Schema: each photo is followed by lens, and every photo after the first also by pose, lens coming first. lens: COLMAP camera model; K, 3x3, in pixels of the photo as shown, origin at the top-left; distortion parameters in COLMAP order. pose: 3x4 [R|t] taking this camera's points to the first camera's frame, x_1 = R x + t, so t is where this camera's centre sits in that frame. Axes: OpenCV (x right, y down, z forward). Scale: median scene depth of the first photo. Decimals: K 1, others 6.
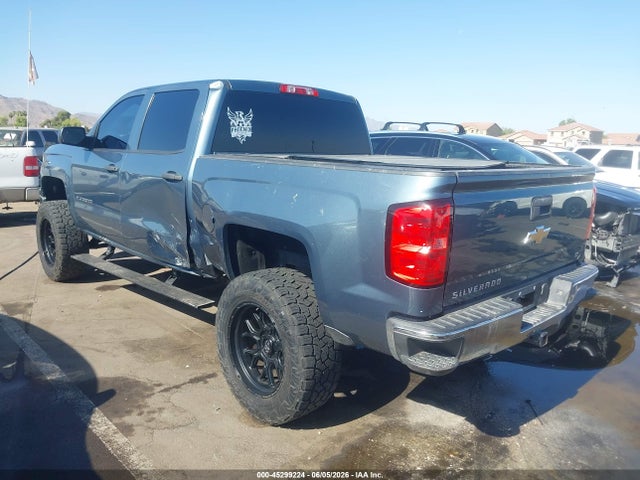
lens RADIAL K [[512.5, 0, 329.5], [0, 512.5, 240.5], [0, 0, 1]] dist [0.003566, 0.003473]
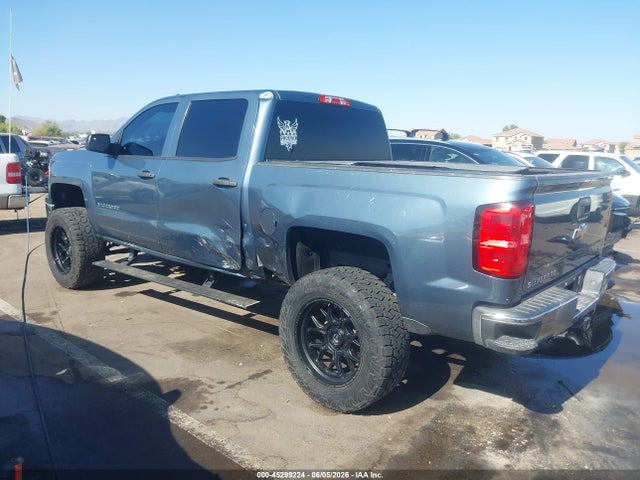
lens RADIAL K [[514.9, 0, 329.4], [0, 514.9, 238.7], [0, 0, 1]] dist [0.007316, -0.004433]
pose [[0.994976, -0.017599, 0.098559, -0.207516], [0.018902, 0.999746, -0.012304, 0.006737], [-0.098317, 0.014105, 0.995055, -0.065289]]
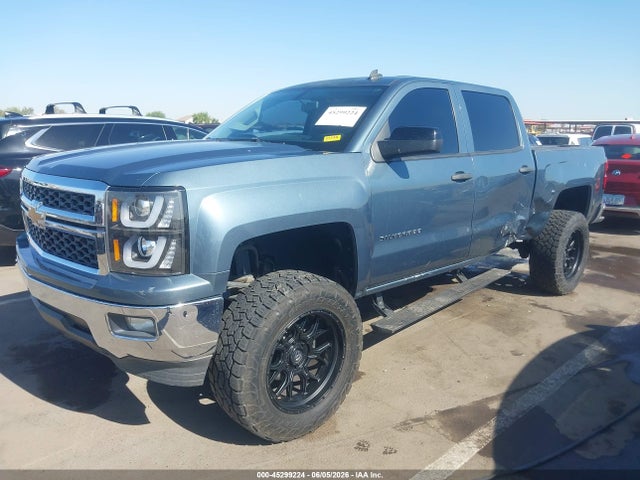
lens RADIAL K [[514.9, 0, 329.4], [0, 514.9, 238.7], [0, 0, 1]] dist [0.007316, -0.004433]
pose [[-0.017965, -0.232058, 0.972536, -1.590952], [0.178328, 0.956353, 0.231491, -0.347628], [-0.983807, 0.177589, 0.024201, 1.515629]]
